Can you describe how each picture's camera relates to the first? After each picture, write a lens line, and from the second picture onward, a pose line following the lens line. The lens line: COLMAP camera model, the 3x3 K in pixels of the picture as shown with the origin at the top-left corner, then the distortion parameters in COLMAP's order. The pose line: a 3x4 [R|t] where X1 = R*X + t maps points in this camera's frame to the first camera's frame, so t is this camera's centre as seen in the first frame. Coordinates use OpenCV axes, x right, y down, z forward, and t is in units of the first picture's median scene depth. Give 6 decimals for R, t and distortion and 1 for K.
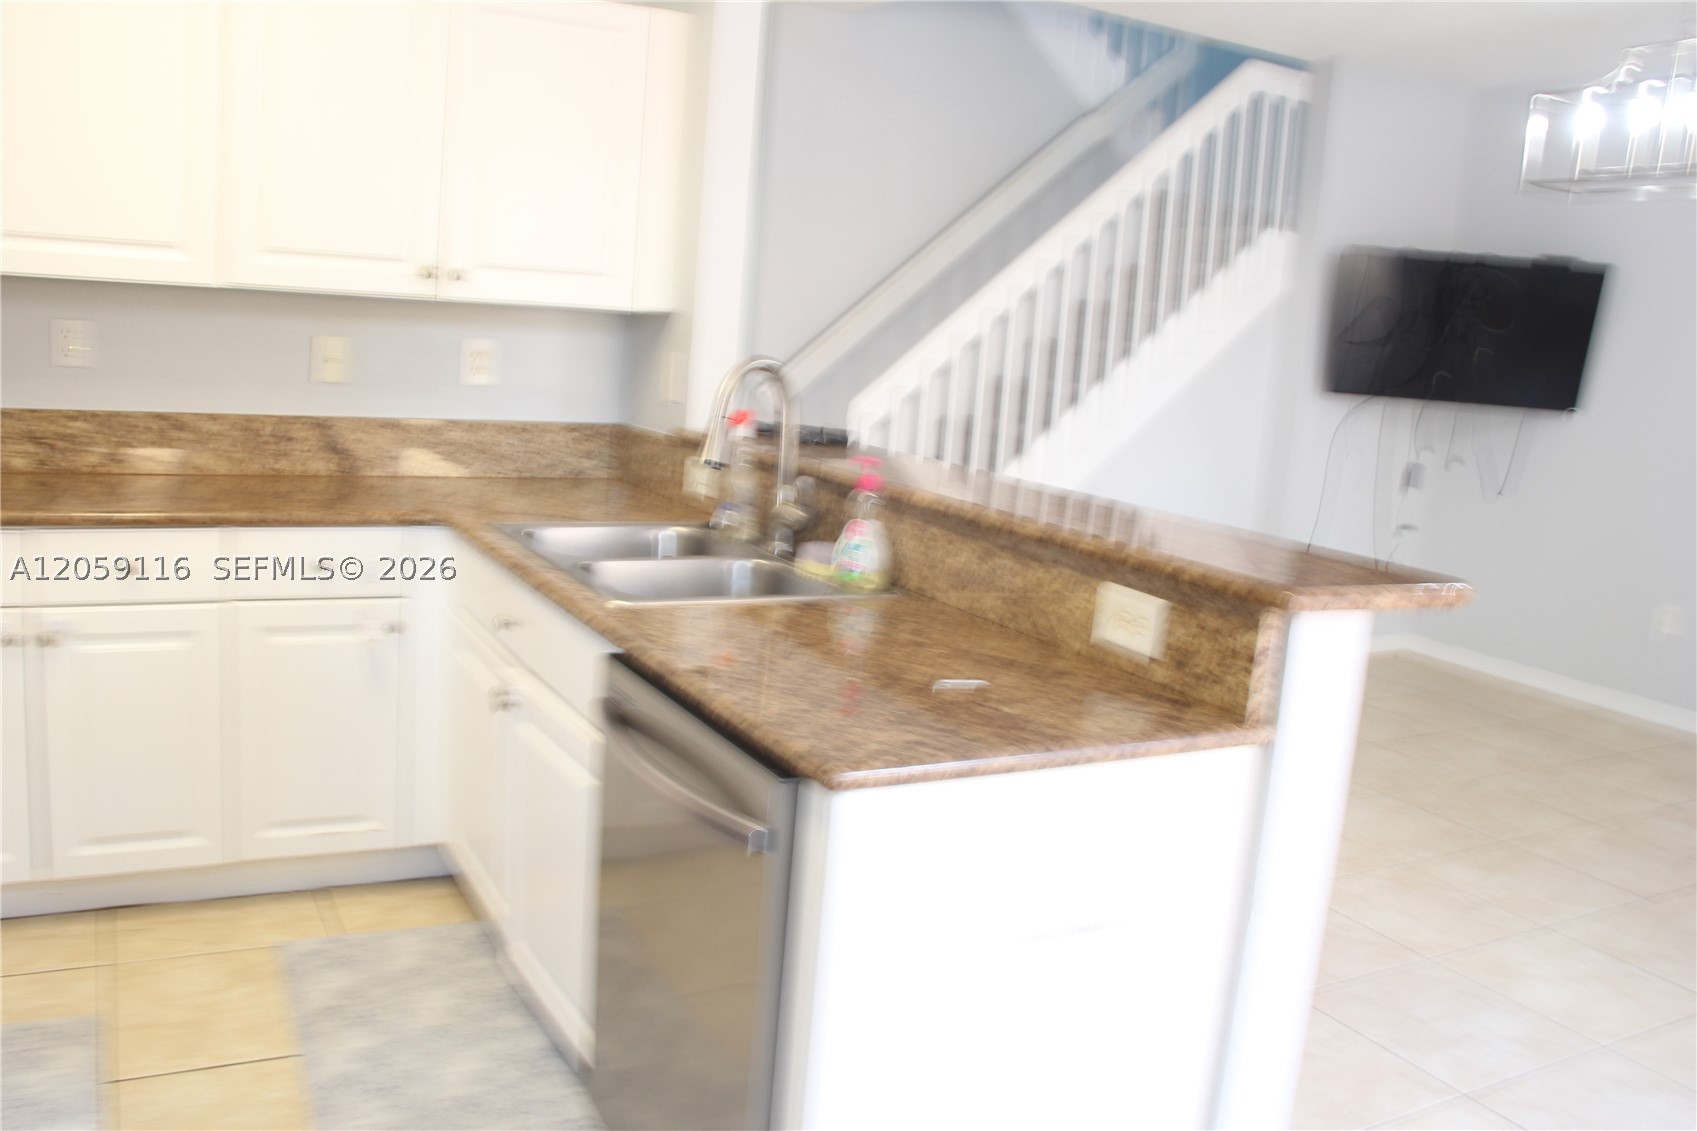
lens RADIAL K [[1412.4, 0, 849.9], [0, 1412.4, 584.3], [0, 0, 1]] dist [-0.178407, 0.139999]
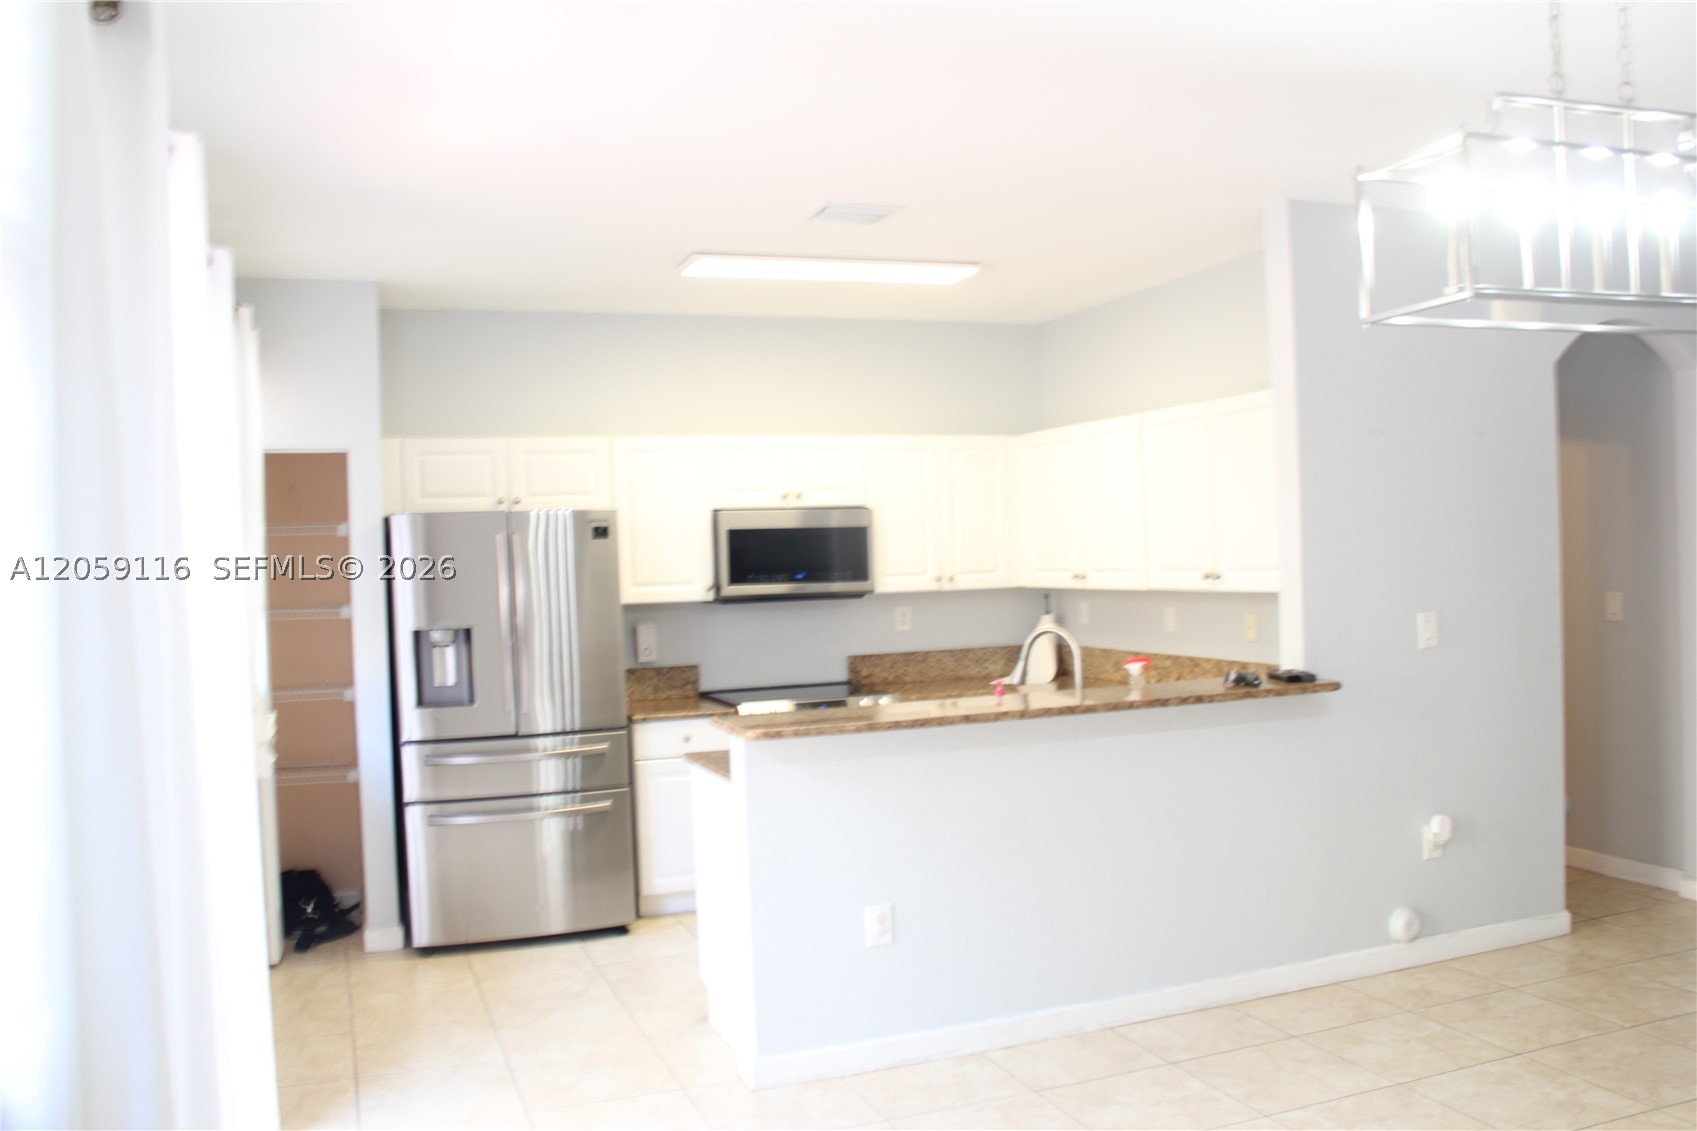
lens RADIAL K [[1418.1, 0, 842.3], [0, 1418.1, 583.2], [0, 0, 1]] dist [-0.179937, 0.154661]
pose [[-0.156393, -0.053745, -0.986232, 1.436629], [-0.153428, 0.987720, -0.029496, -0.097745], [0.975705, 0.146702, -0.162718, 0.843827]]
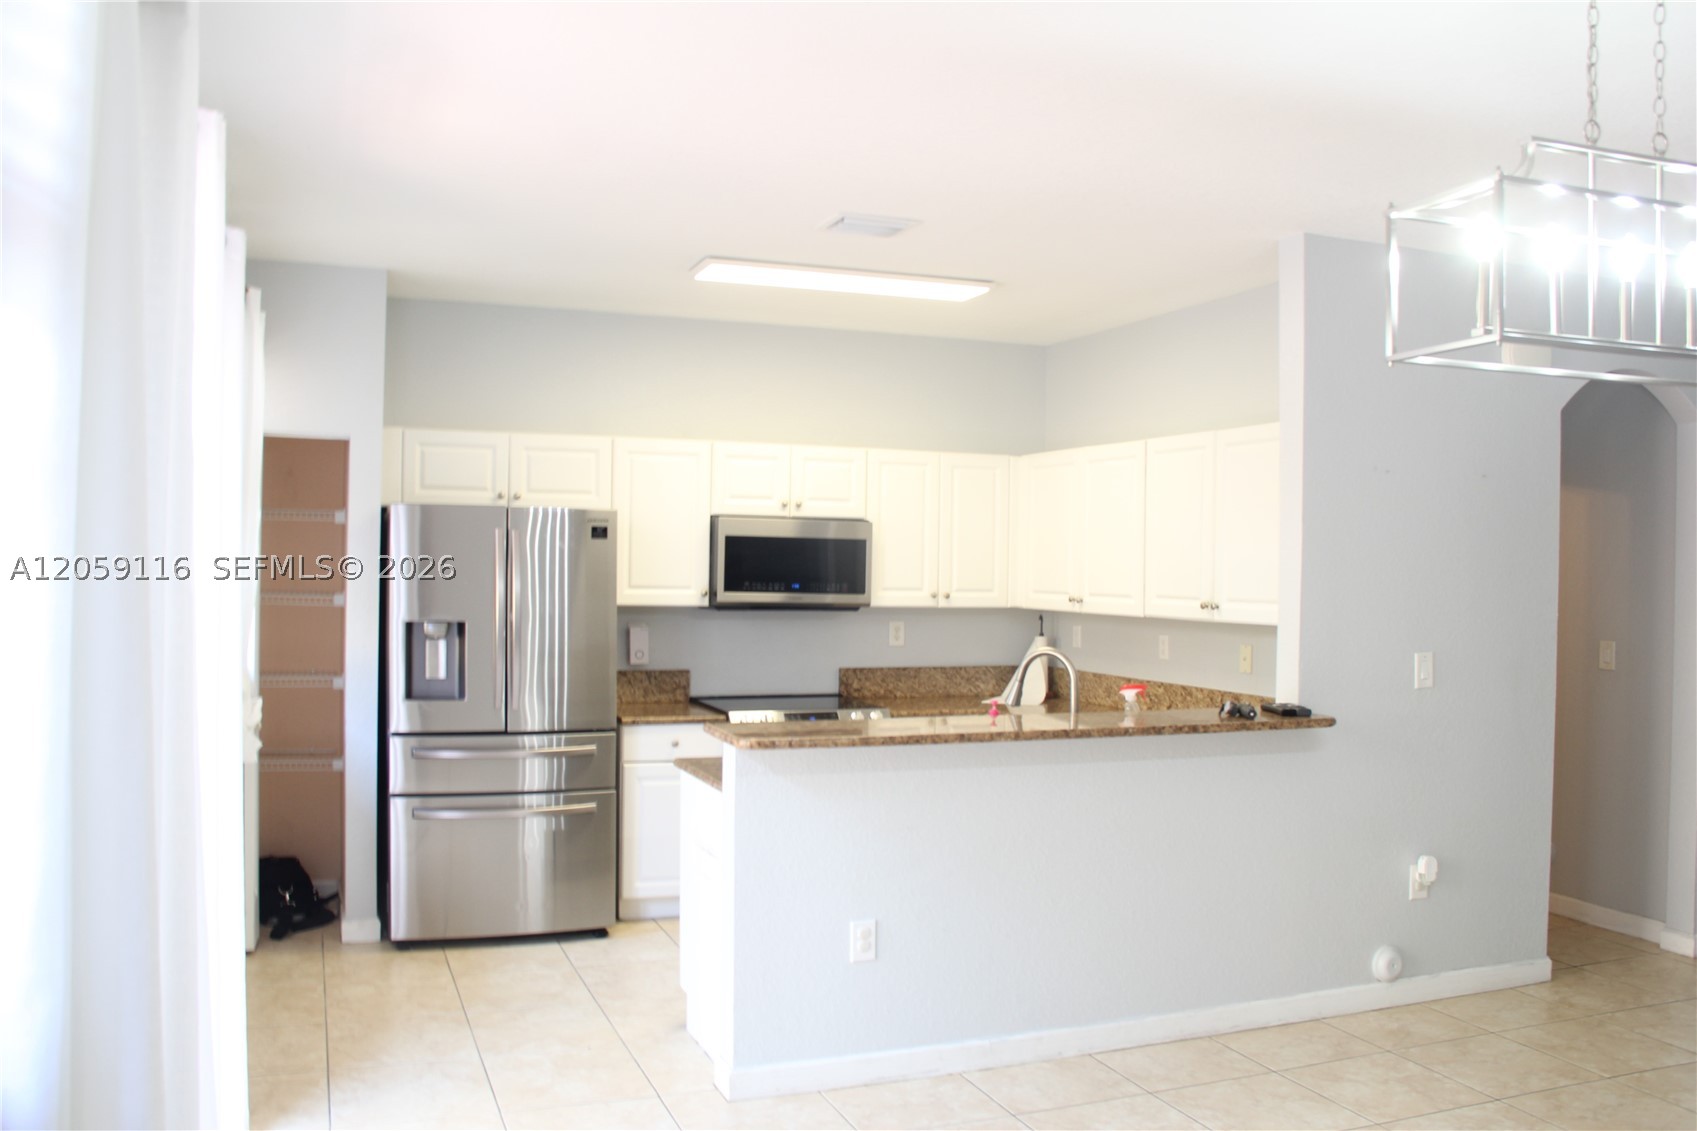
lens RADIAL K [[1418.1, 0, 842.3], [0, 1418.1, 583.2], [0, 0, 1]] dist [-0.179937, 0.154661]
pose [[-0.145130, -0.069233, -0.986987, 1.432918], [-0.200792, 0.978852, -0.039137, -0.096509], [0.968824, 0.192499, -0.155962, 0.831903]]
